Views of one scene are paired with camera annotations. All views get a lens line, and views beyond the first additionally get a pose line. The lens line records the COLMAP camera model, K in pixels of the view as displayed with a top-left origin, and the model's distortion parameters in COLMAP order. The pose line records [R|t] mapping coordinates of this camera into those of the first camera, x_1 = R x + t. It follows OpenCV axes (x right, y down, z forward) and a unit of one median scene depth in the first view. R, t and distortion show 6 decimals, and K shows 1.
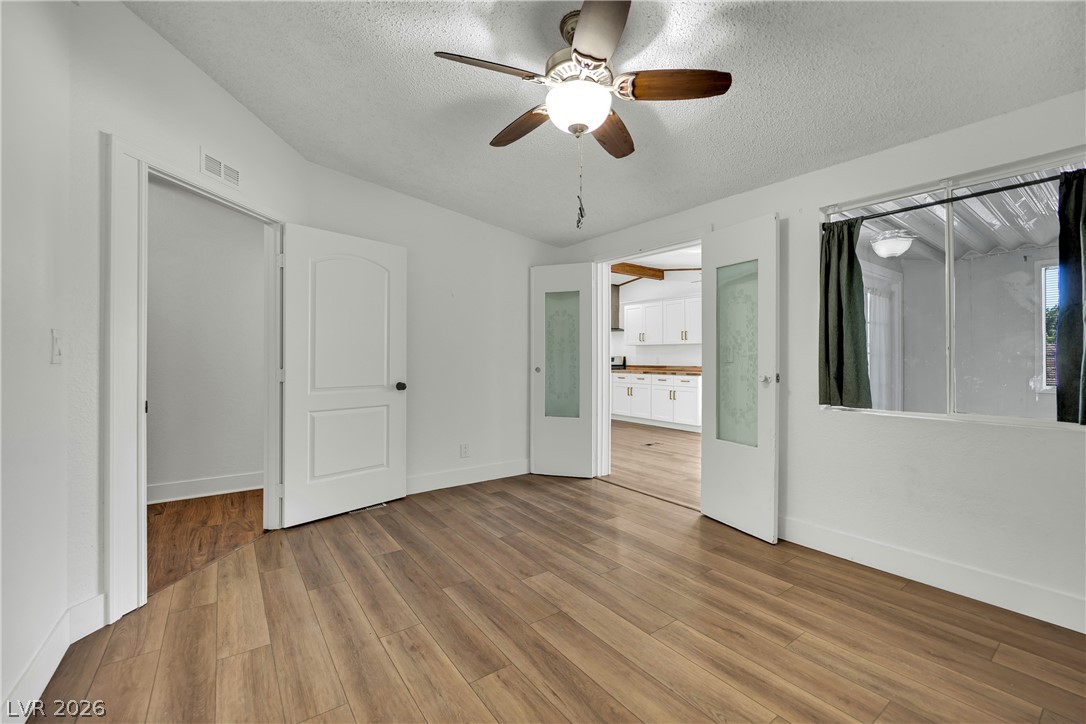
lens RADIAL K [[468.4, 0, 516.9], [0, 468.4, 355.1], [0, 0, 1]] dist [-0.001316, -0.000298]
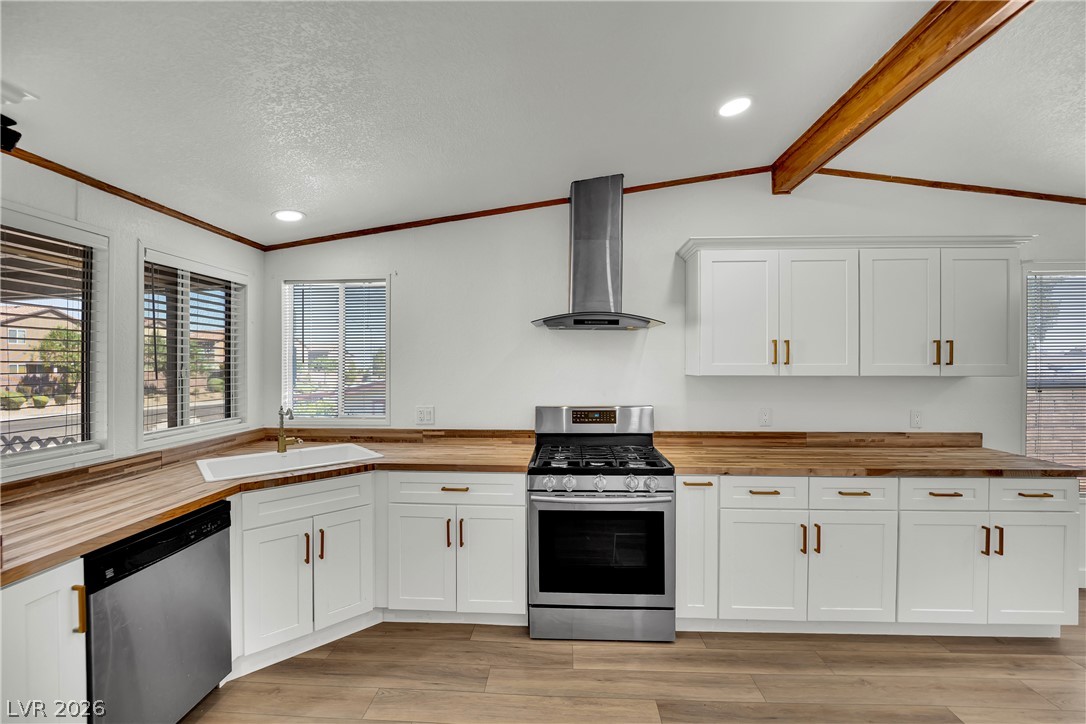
lens RADIAL K [[439.0, 0, 543.0], [0, 439.0, 362.0], [0, 0, 1]] dist [-0.020100, 0.000105]
pose [[0.584235, 0.007476, 0.811550, -0.011989], [-0.007903, 0.999963, -0.003522, -0.004789], [-0.811546, -0.004356, 0.584272, 0.159345]]
